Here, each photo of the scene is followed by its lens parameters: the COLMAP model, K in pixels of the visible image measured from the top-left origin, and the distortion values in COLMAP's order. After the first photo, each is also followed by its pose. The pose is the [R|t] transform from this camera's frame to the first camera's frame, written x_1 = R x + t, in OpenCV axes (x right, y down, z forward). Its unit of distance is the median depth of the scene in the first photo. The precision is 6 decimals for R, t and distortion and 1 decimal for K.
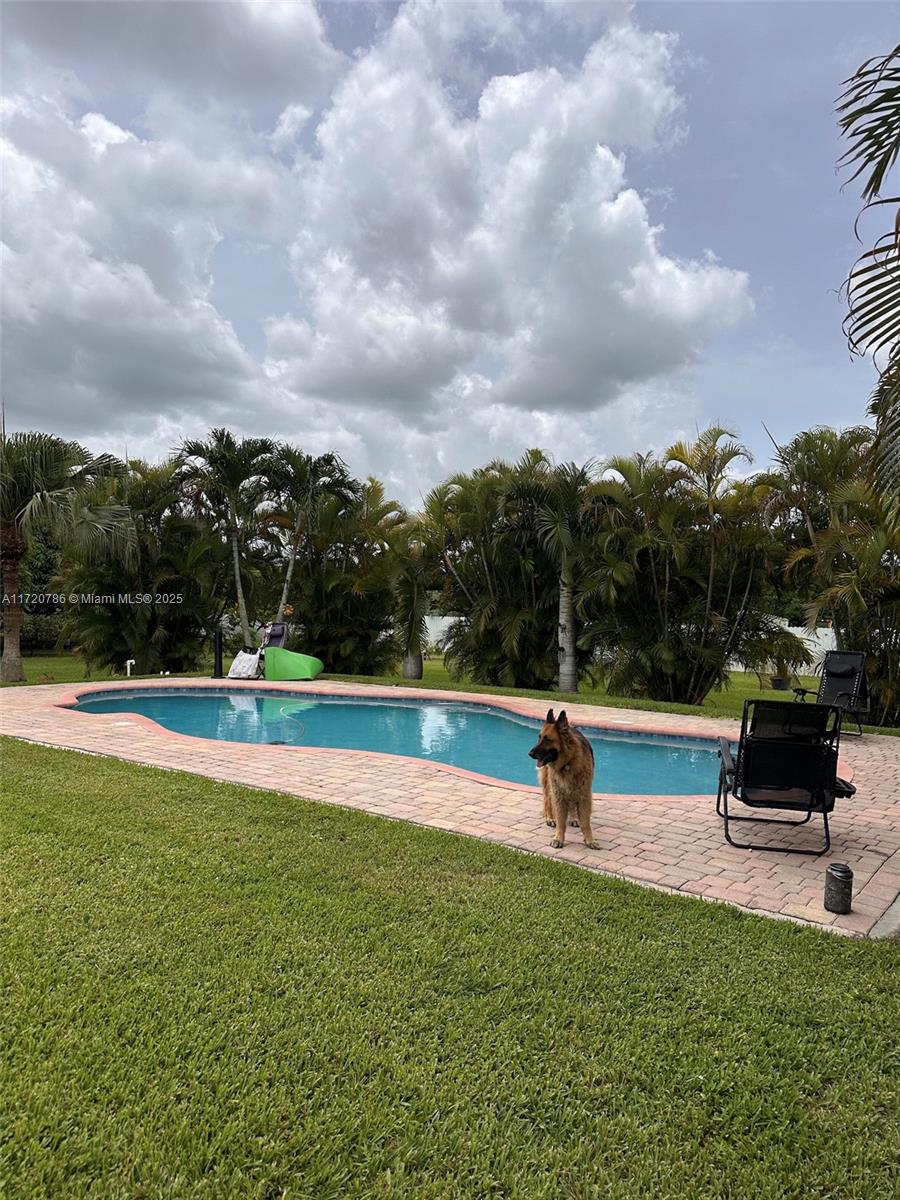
lens RADIAL K [[852.4, 0, 450.4], [0, 852.4, 601.3], [0, 0, 1]] dist [0.034192, -0.041959]
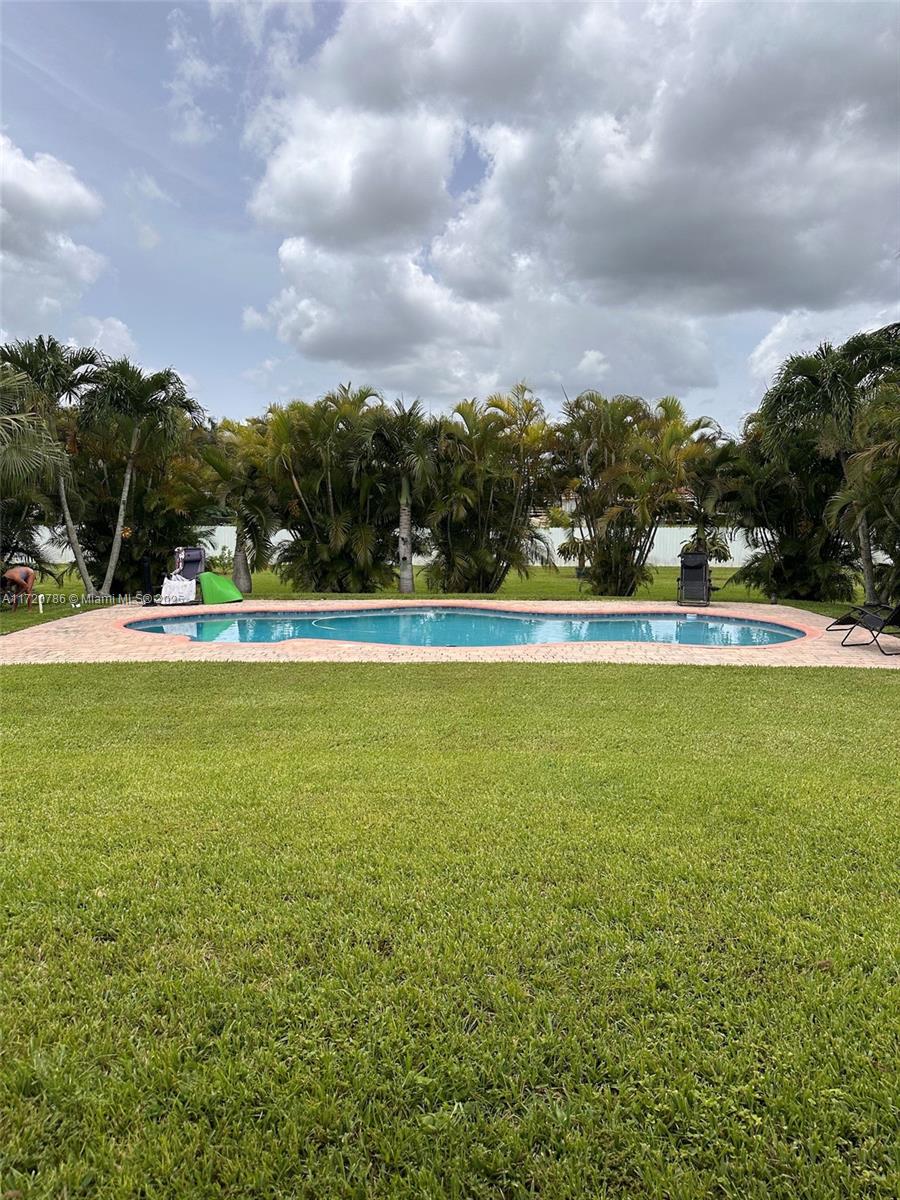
lens RADIAL K [[852.4, 0, 444.4], [0, 852.4, 596.9], [0, 0, 1]] dist [0.034192, -0.041959]
pose [[0.781856, -0.081682, 0.618085, -0.621883], [0.007091, 0.992481, 0.122189, -0.040090], [-0.623418, -0.091152, 0.776557, 0.024318]]
